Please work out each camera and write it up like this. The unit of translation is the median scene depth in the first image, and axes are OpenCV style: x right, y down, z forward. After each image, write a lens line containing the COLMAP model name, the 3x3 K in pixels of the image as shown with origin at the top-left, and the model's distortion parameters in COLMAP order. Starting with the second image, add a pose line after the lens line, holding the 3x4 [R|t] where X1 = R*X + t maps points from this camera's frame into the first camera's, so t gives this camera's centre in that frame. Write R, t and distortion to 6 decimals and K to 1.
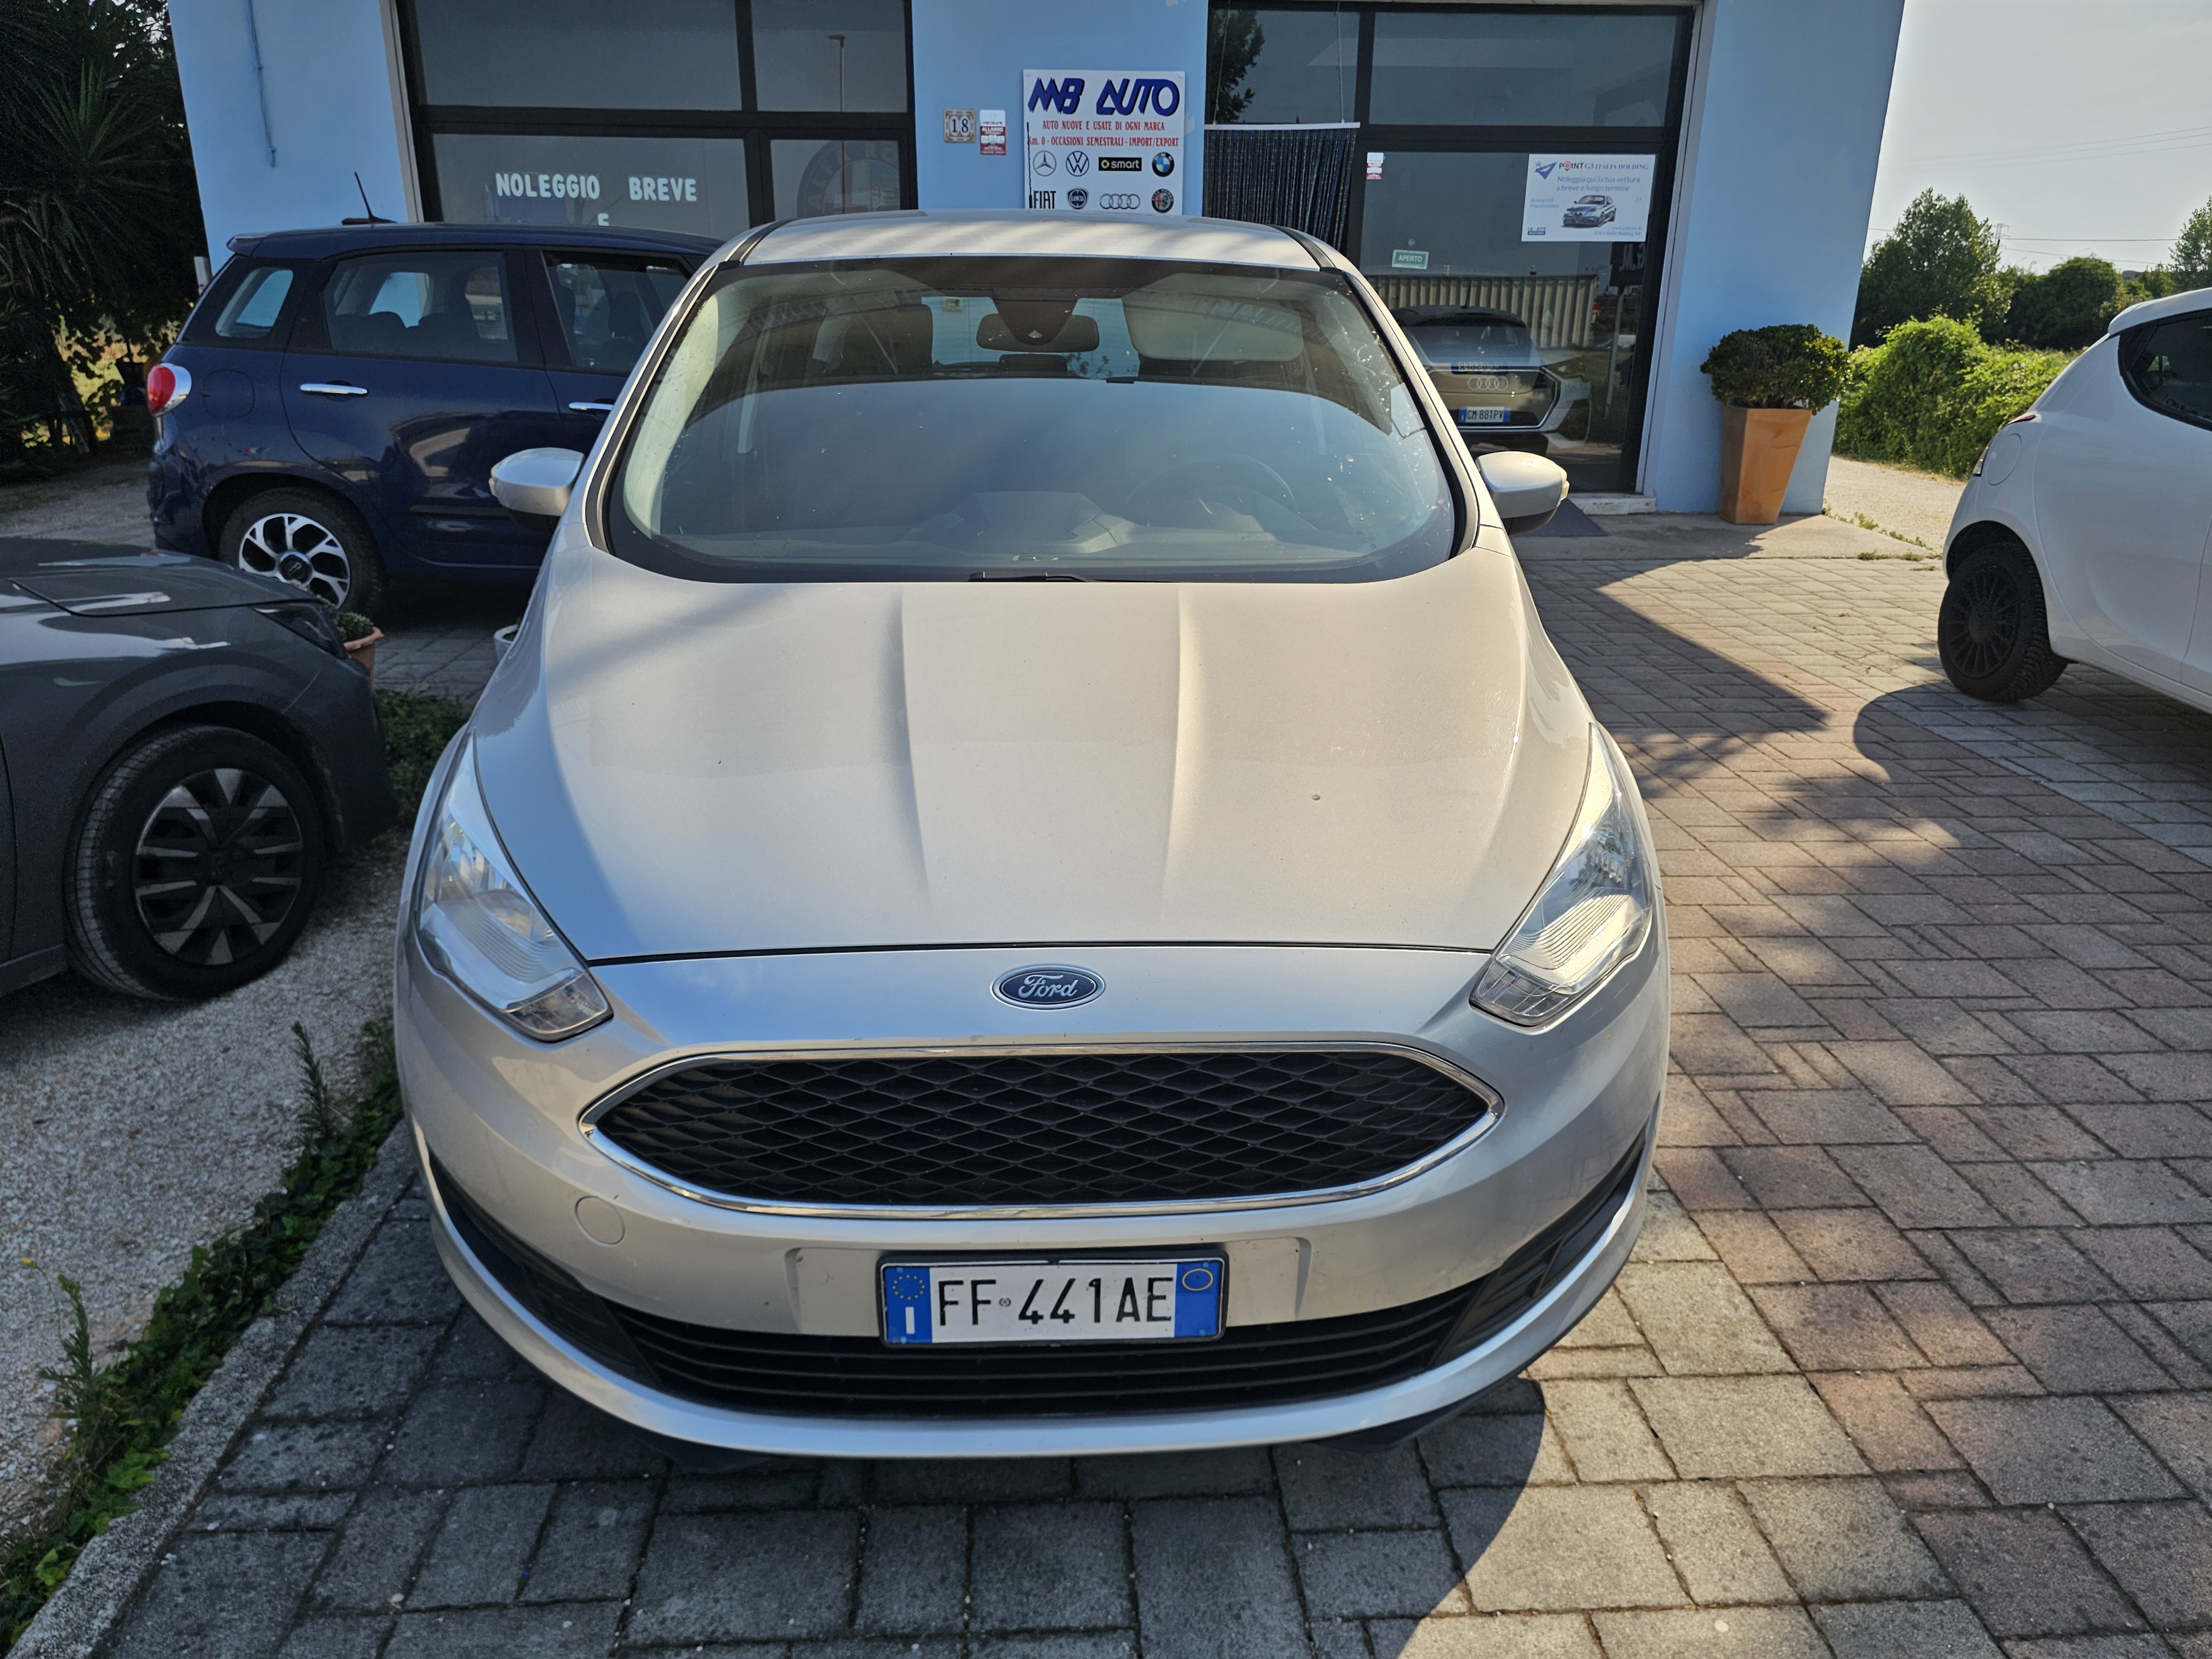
lens RADIAL K [[1495.1, 0, 1088.0], [0, 1495.1, 840.7], [0, 0, 1]] dist [0.042165, -0.043782]
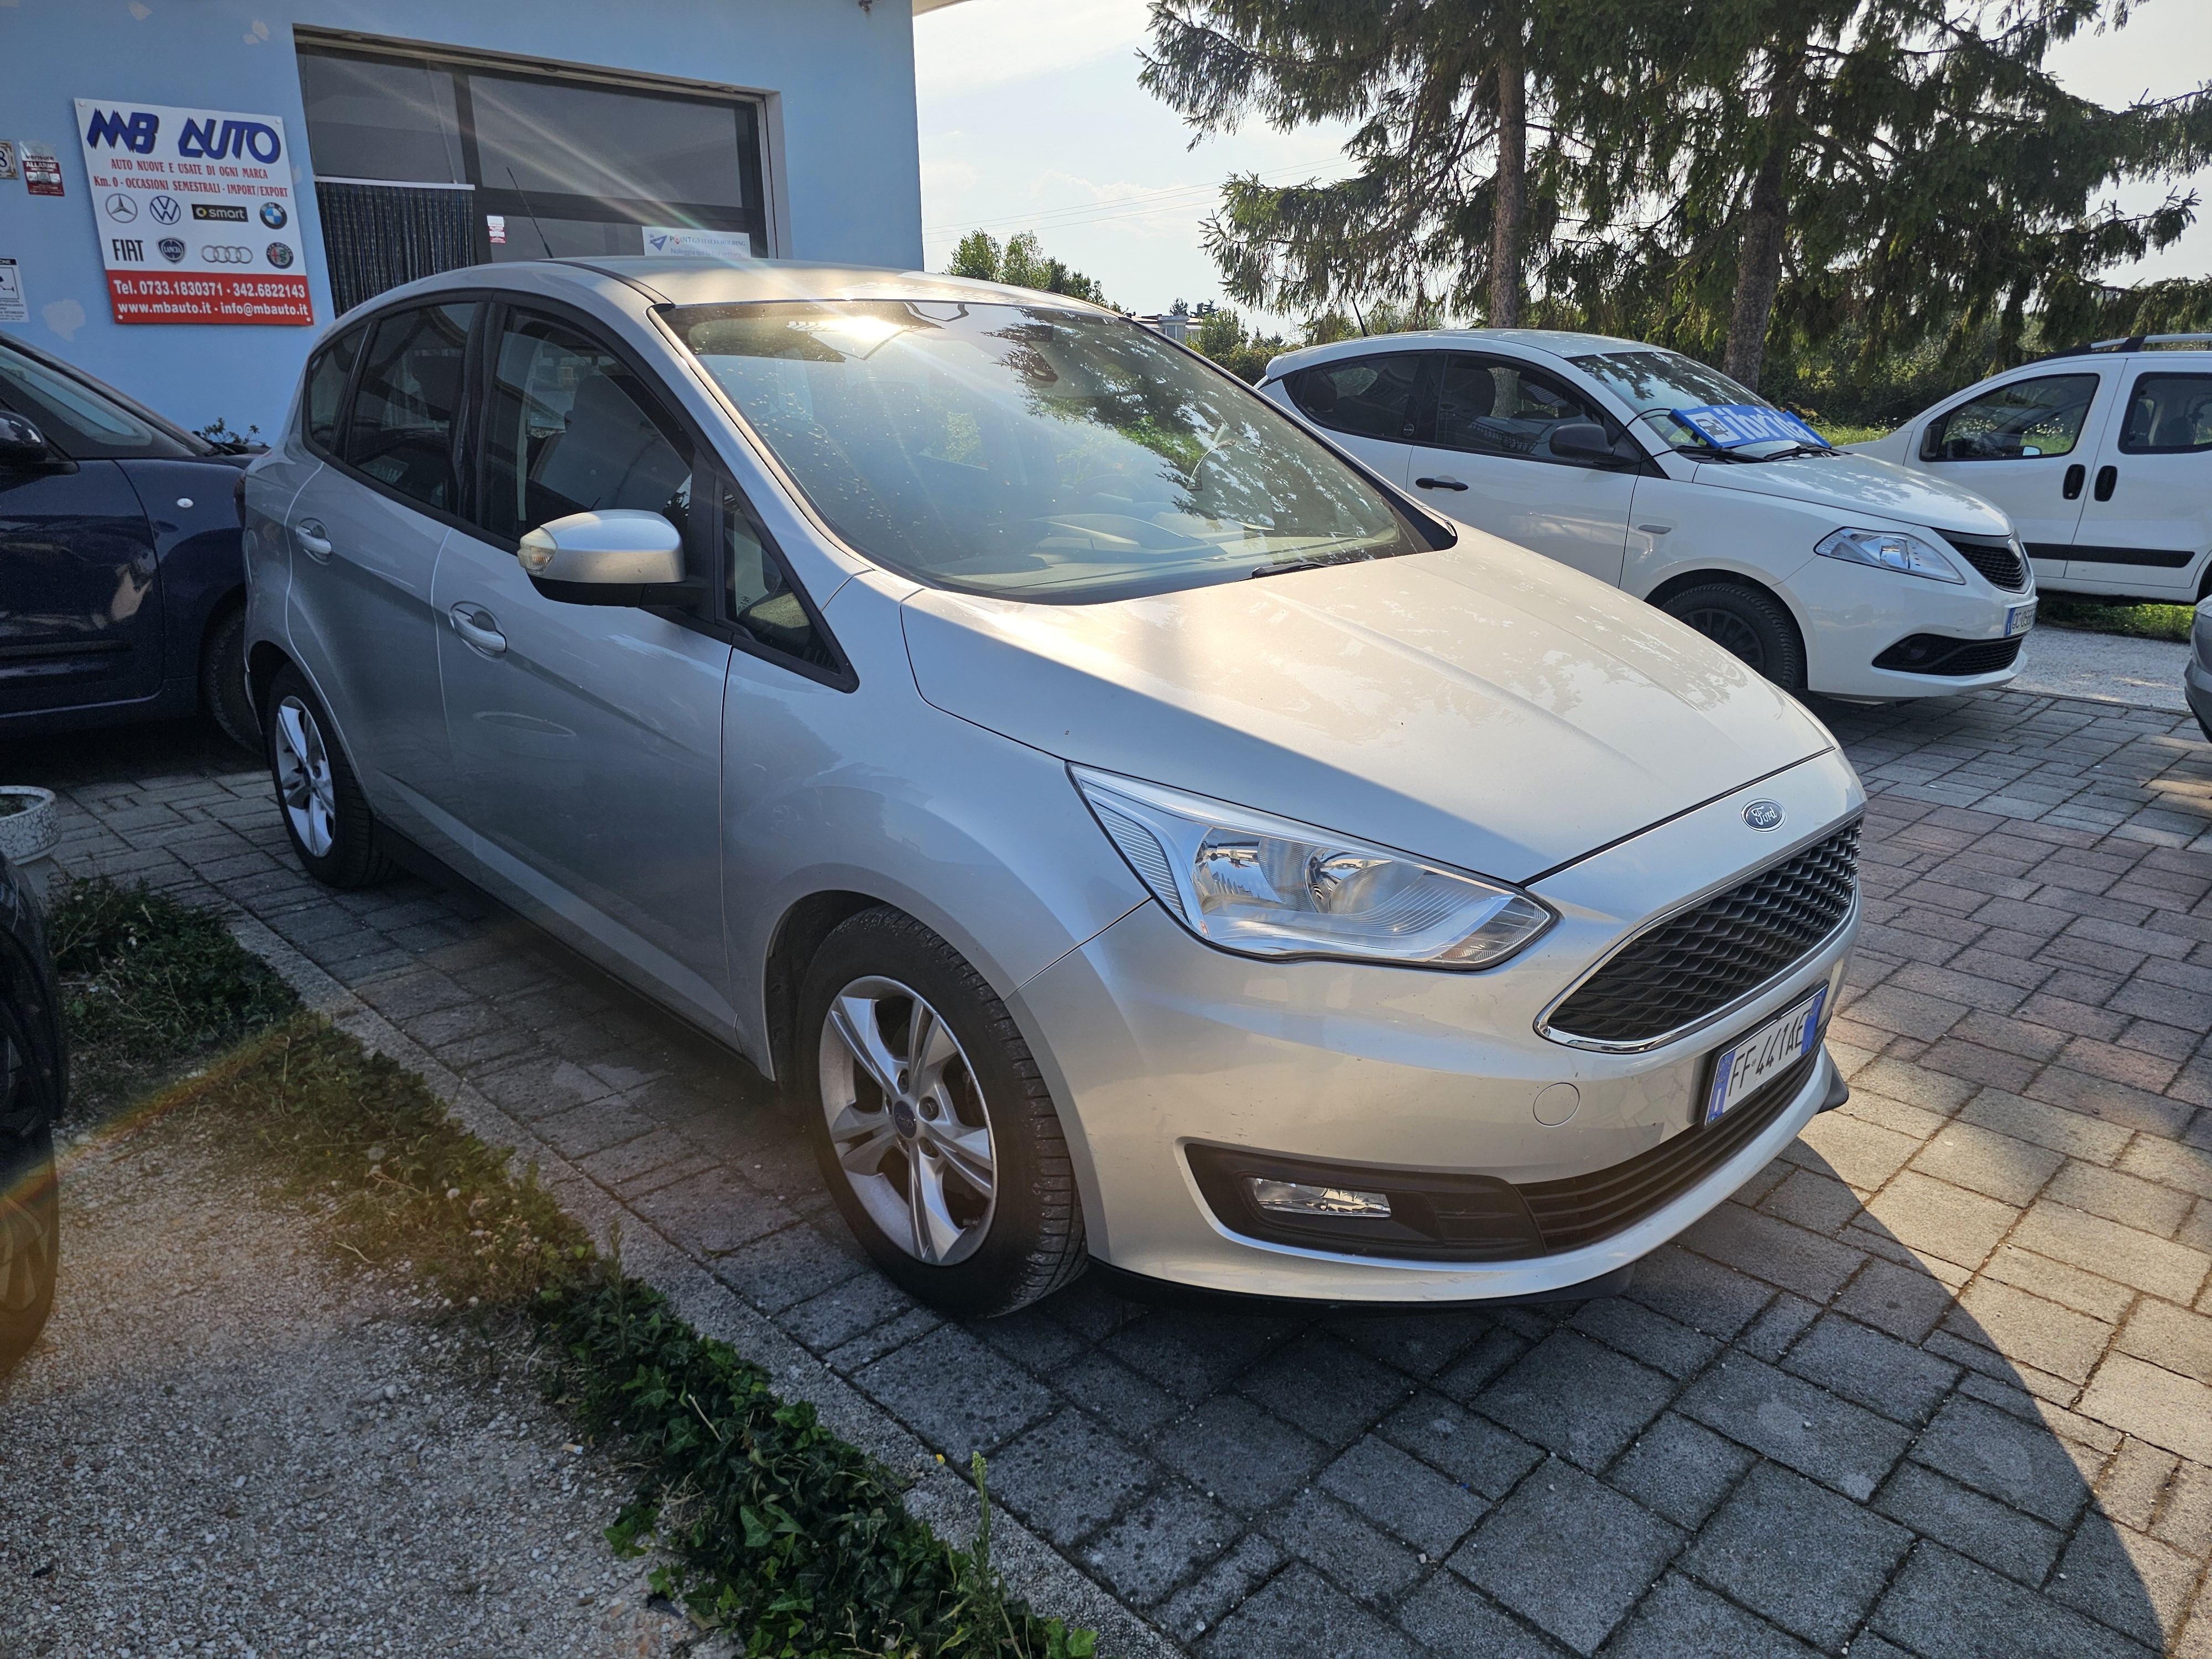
lens RADIAL K [[1495.1, 0, 1088.7], [0, 1495.1, 813.7], [0, 0, 1]] dist [0.042165, -0.043782]
pose [[0.749520, -0.200047, 0.631032, -0.226233], [0.236761, 0.971202, 0.026668, -0.014350], [-0.618194, 0.129415, 0.775298, 0.052926]]
